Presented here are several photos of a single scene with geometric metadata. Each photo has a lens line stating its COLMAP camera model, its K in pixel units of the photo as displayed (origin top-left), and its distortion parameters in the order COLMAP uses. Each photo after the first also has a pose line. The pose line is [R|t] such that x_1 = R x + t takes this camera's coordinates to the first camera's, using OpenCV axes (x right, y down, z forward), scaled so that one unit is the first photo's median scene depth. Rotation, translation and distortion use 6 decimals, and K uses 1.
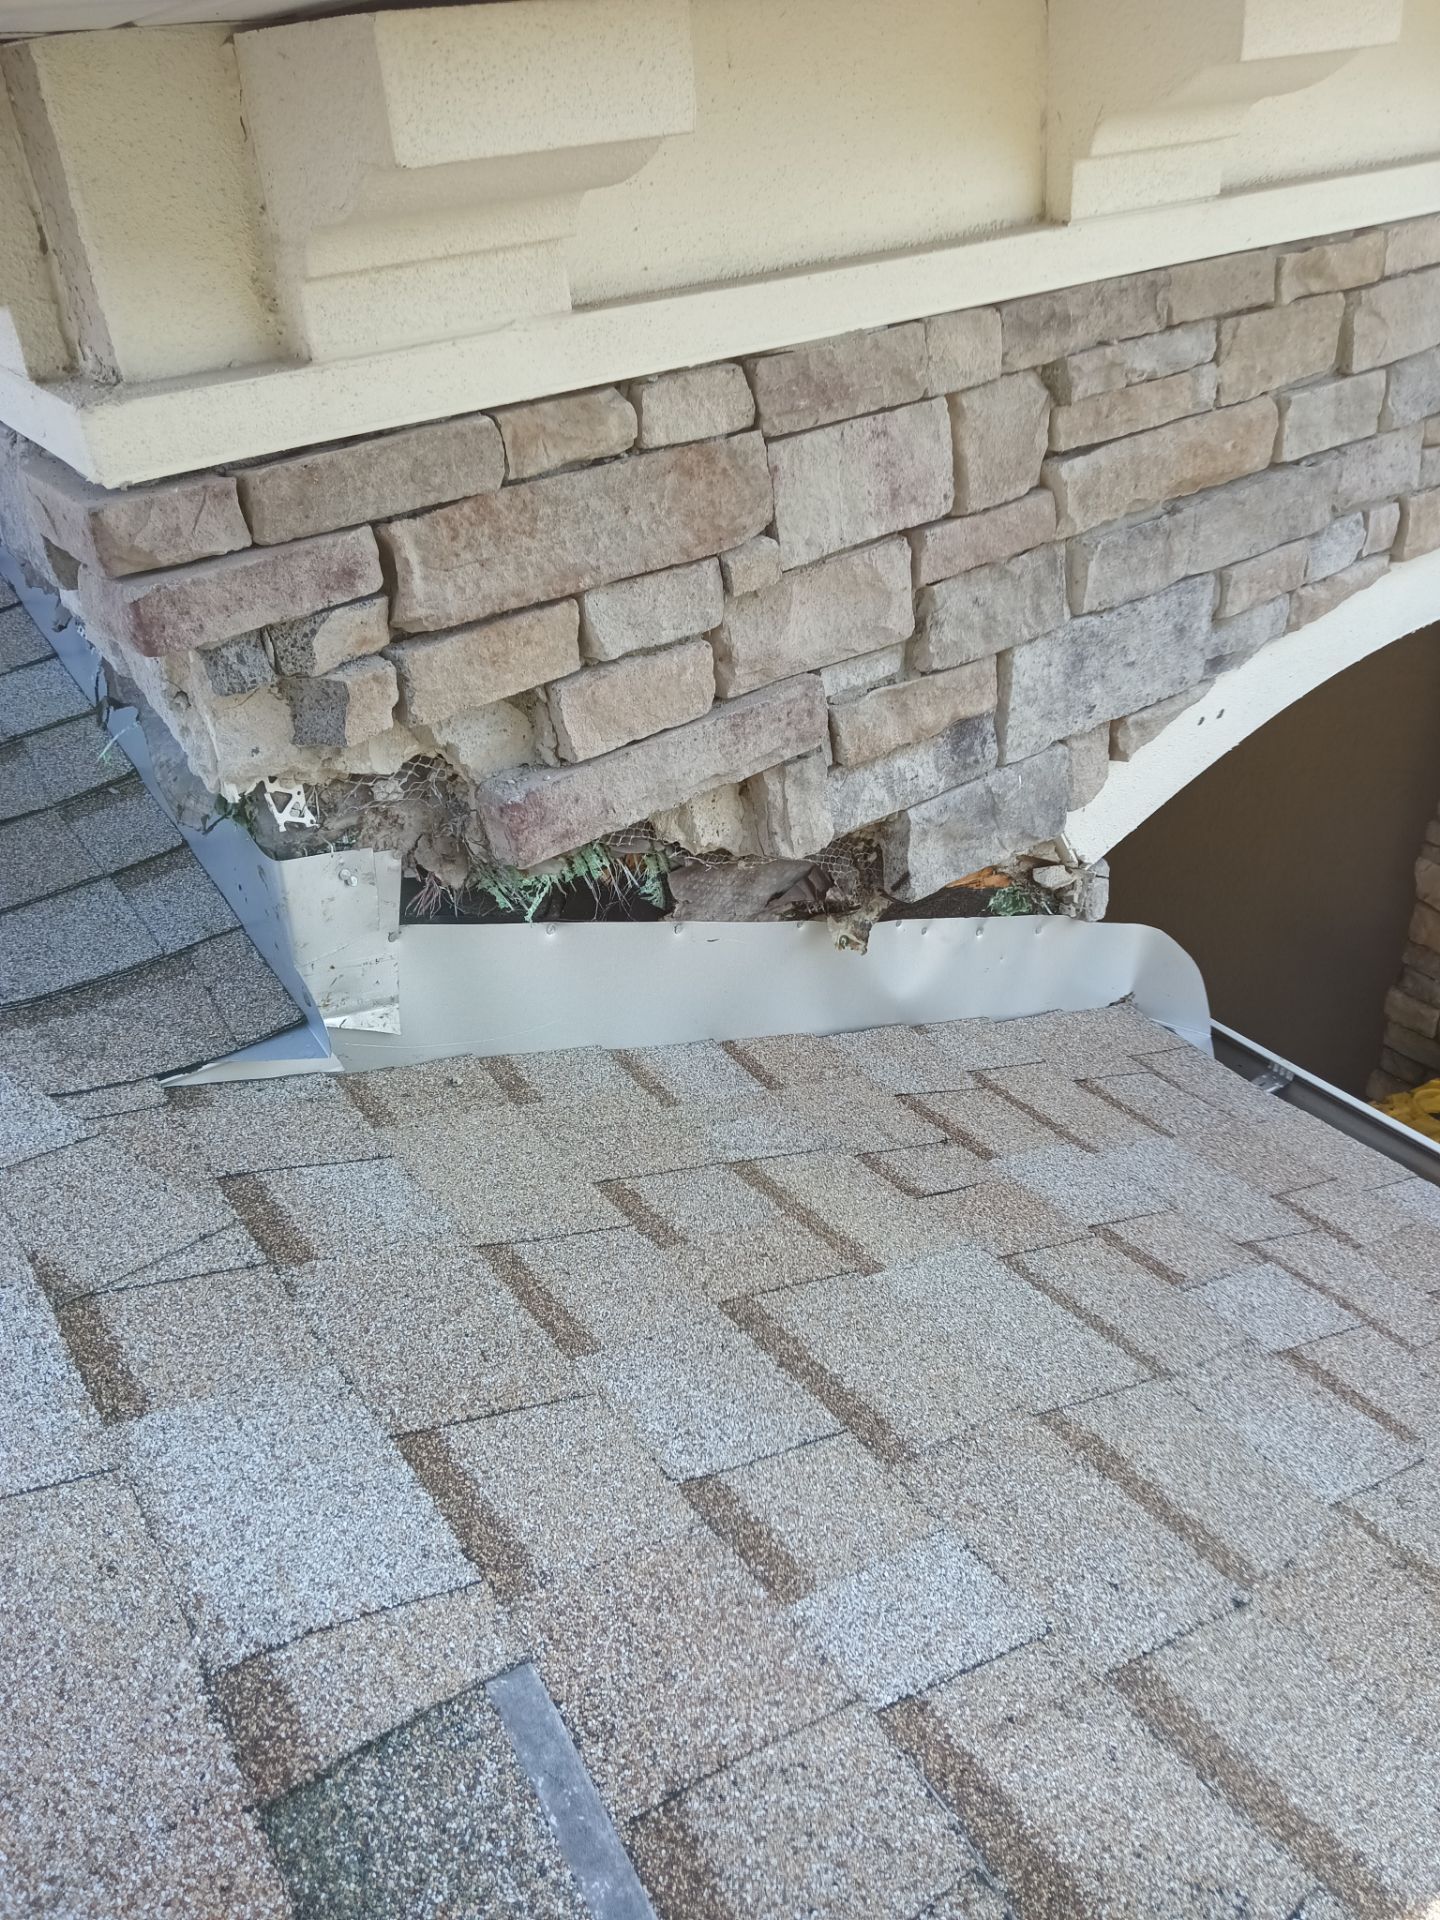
lens RADIAL K [[1422.1, 0, 724.4], [0, 1422.1, 972.2], [0, 0, 1]] dist [0.031244, -0.085129]
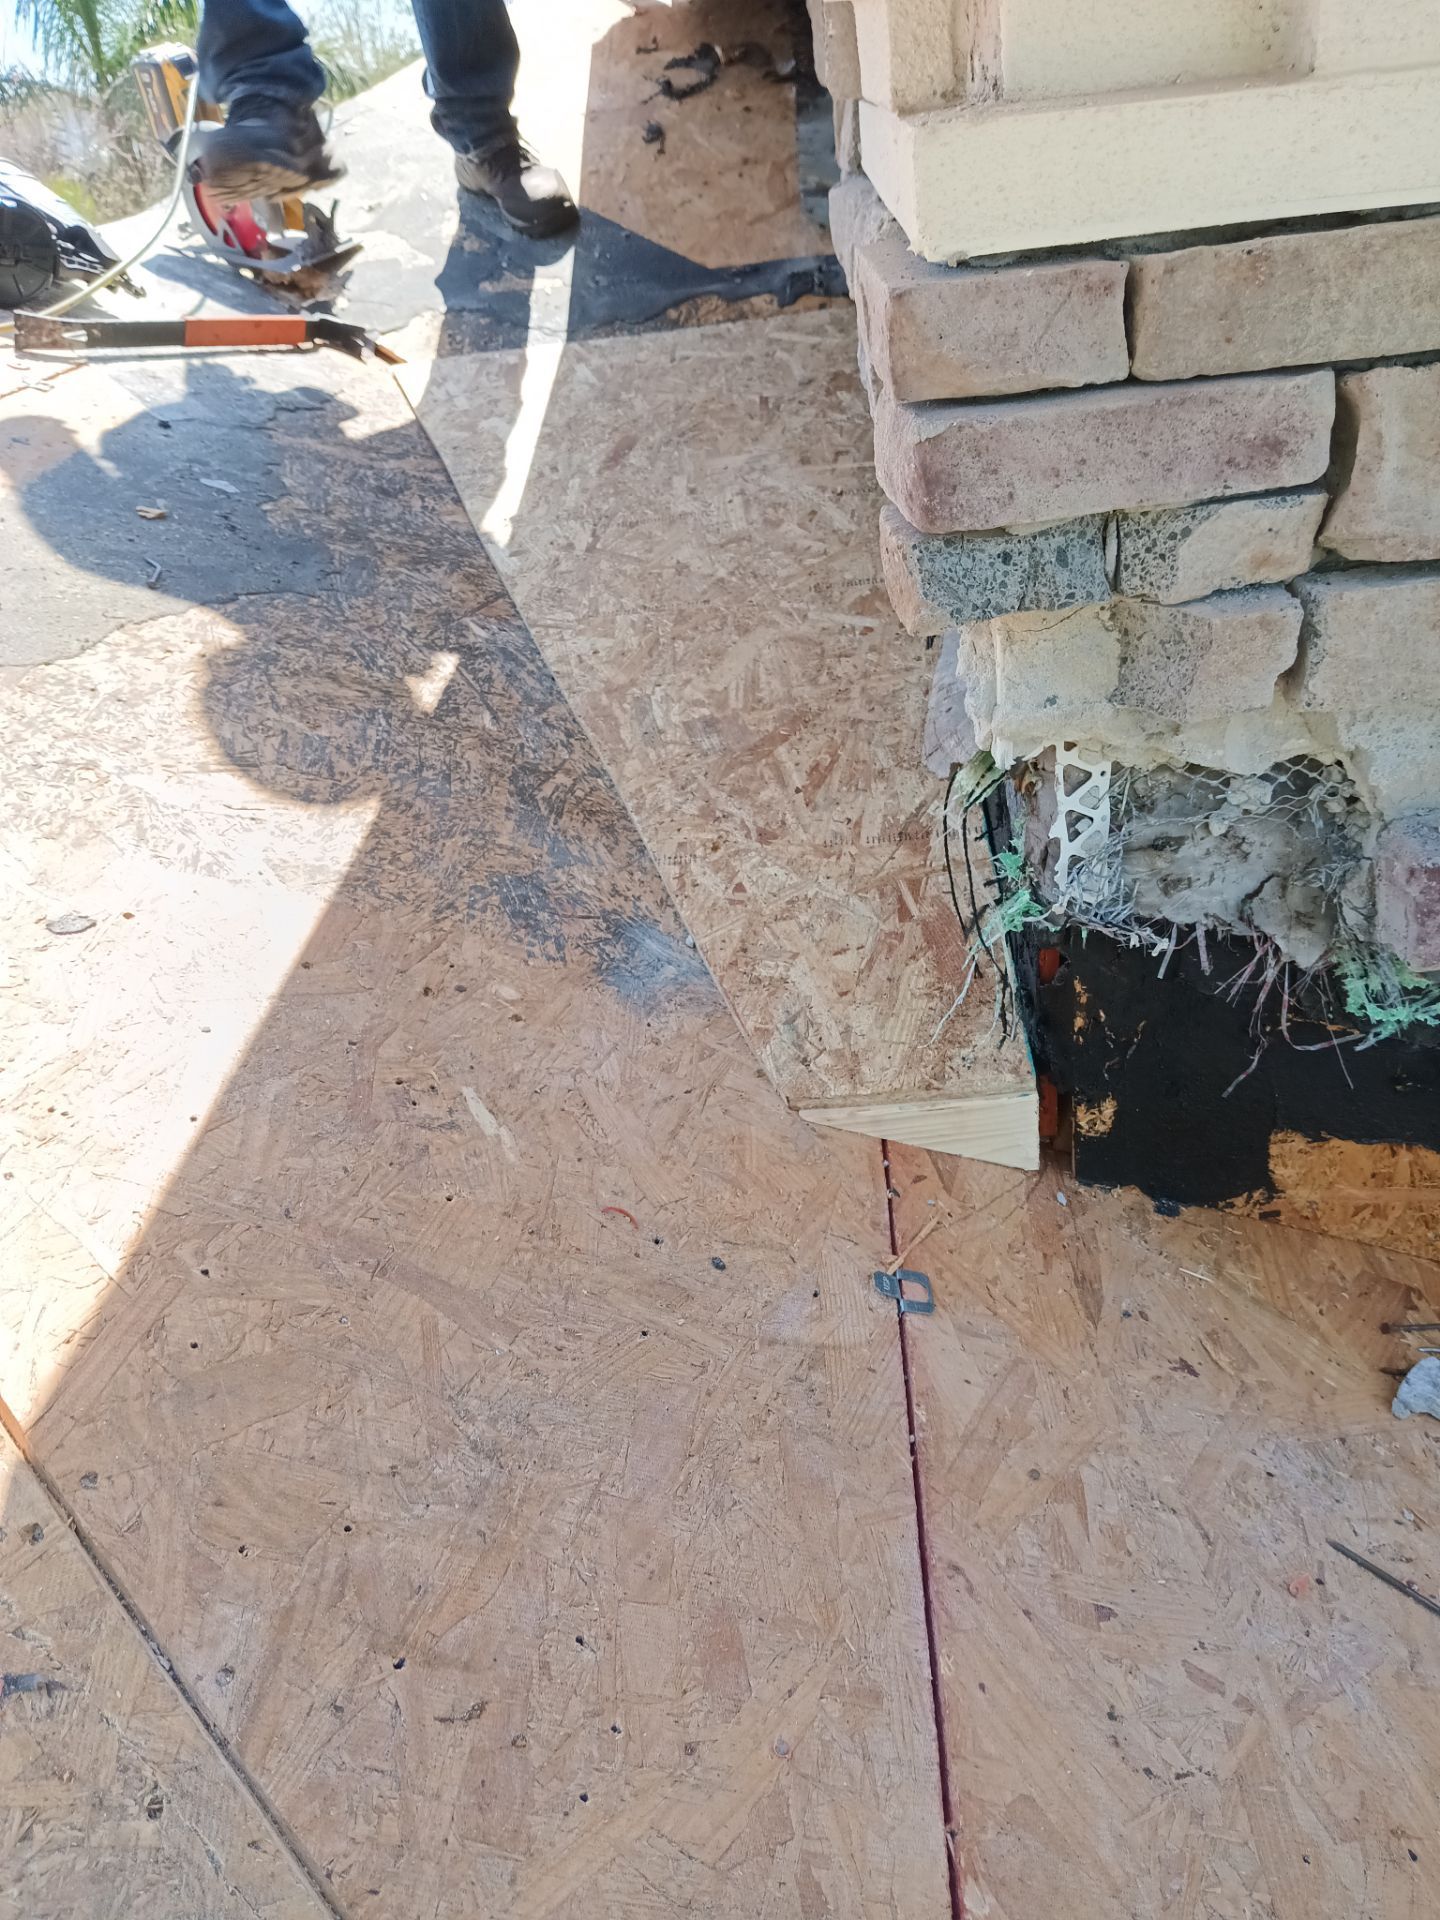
lens RADIAL K [[1422.1, 0, 735.8], [0, 1422.1, 949.6], [0, 0, 1]] dist [0.031244, -0.085129]
pose [[0.794760, 0.292381, -0.531854, -0.059143], [-0.279156, 0.954218, 0.107423, -0.075512], [0.538914, 0.063095, 0.839995, 0.374873]]
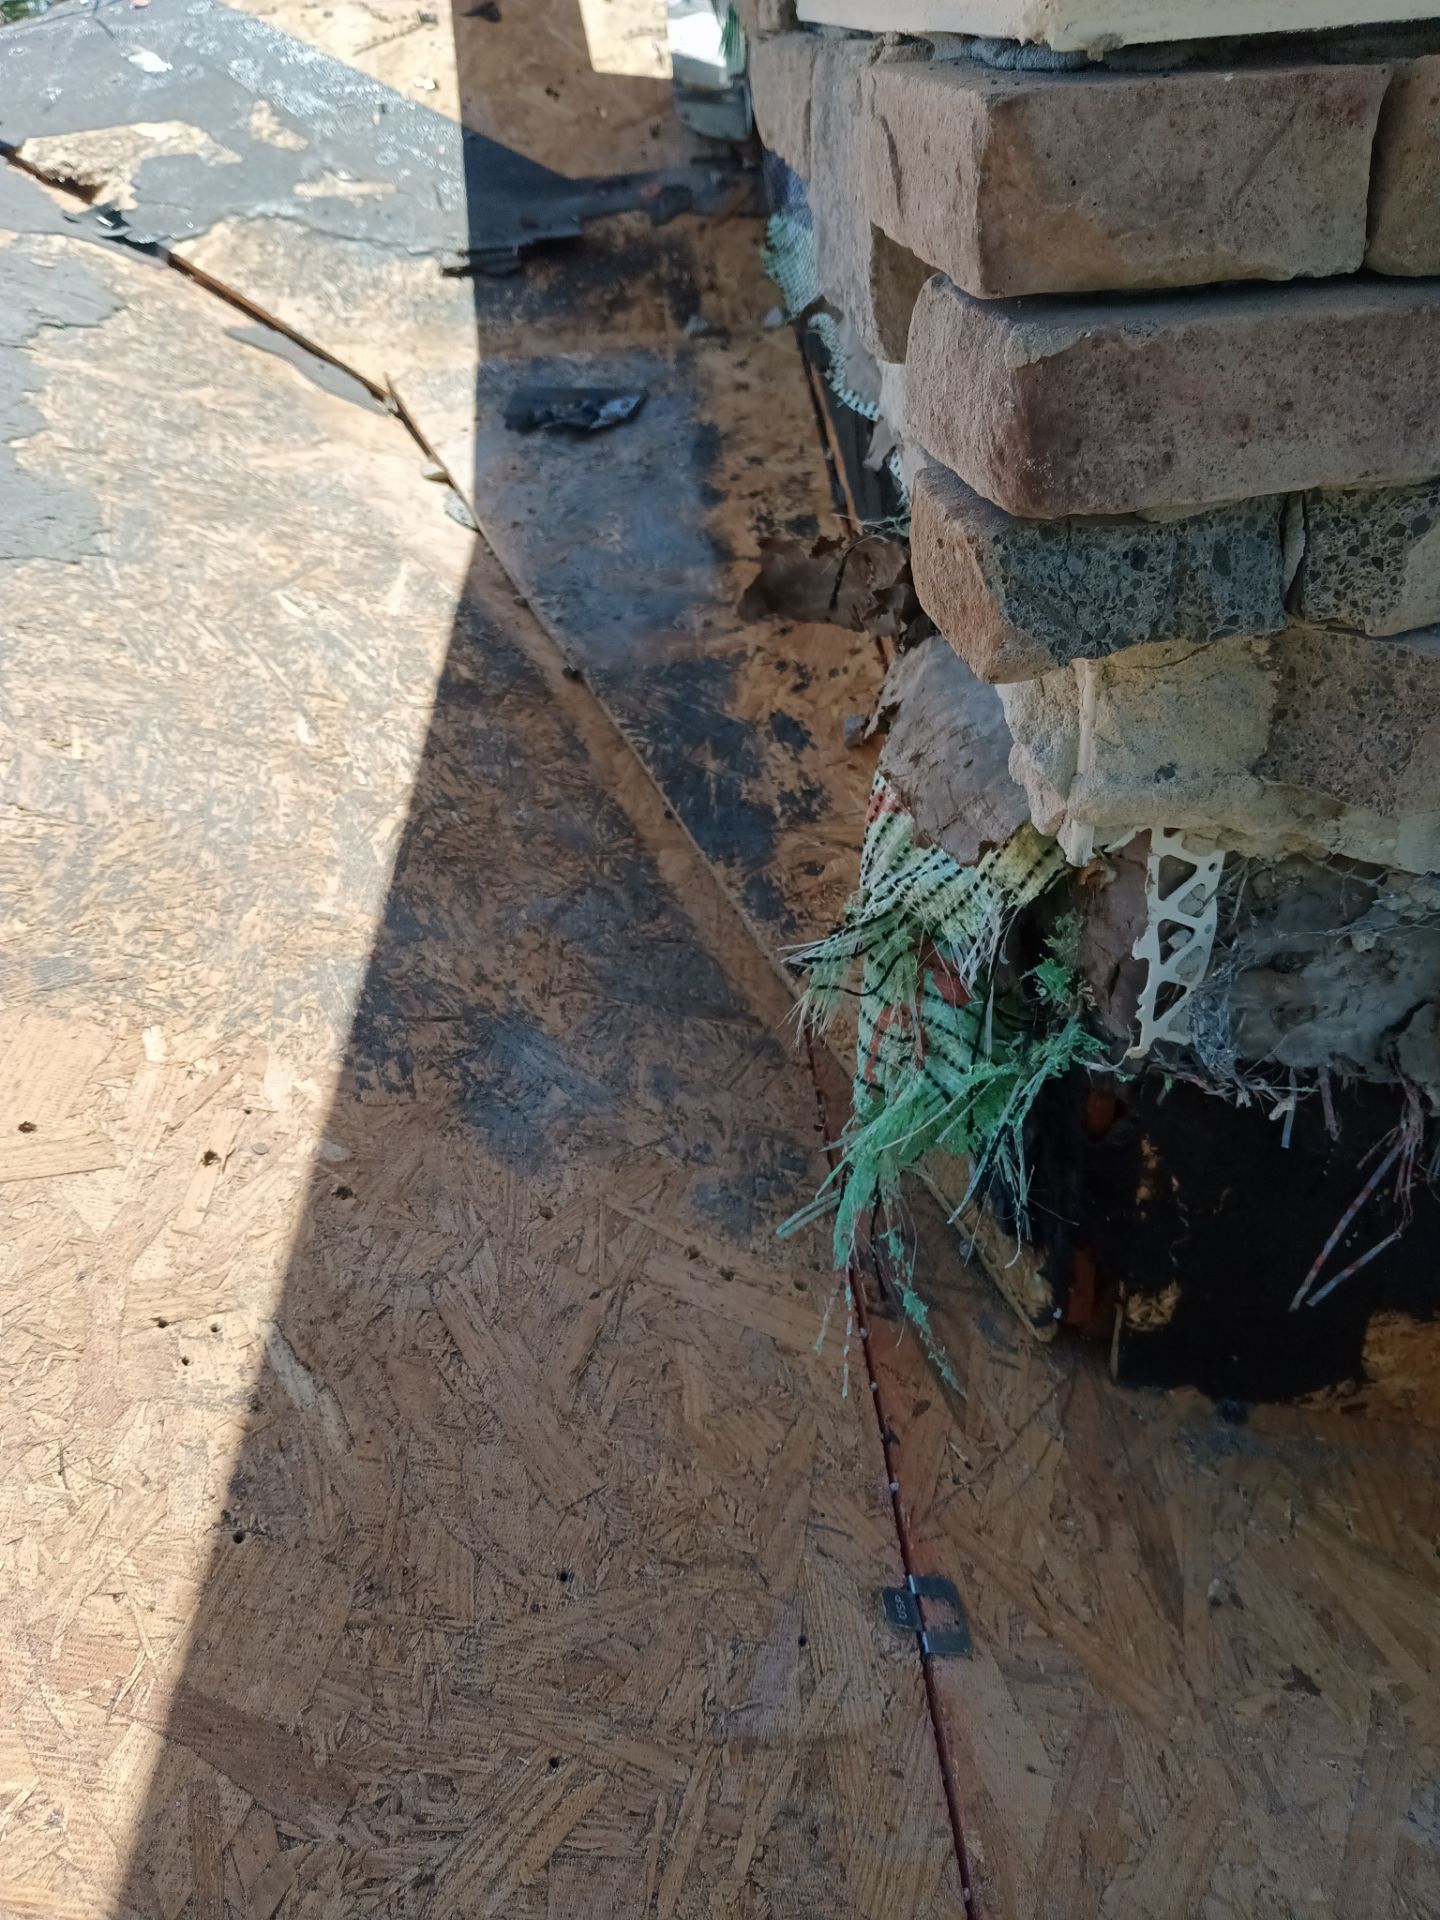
lens RADIAL K [[1422.1, 0, 735.6], [0, 1422.1, 930.1], [0, 0, 1]] dist [0.031244, -0.085129]
pose [[0.850554, 0.294070, -0.435983, -0.239750], [-0.281456, 0.954863, 0.094964, -0.114565], [0.444230, 0.041938, 0.894931, 0.559368]]
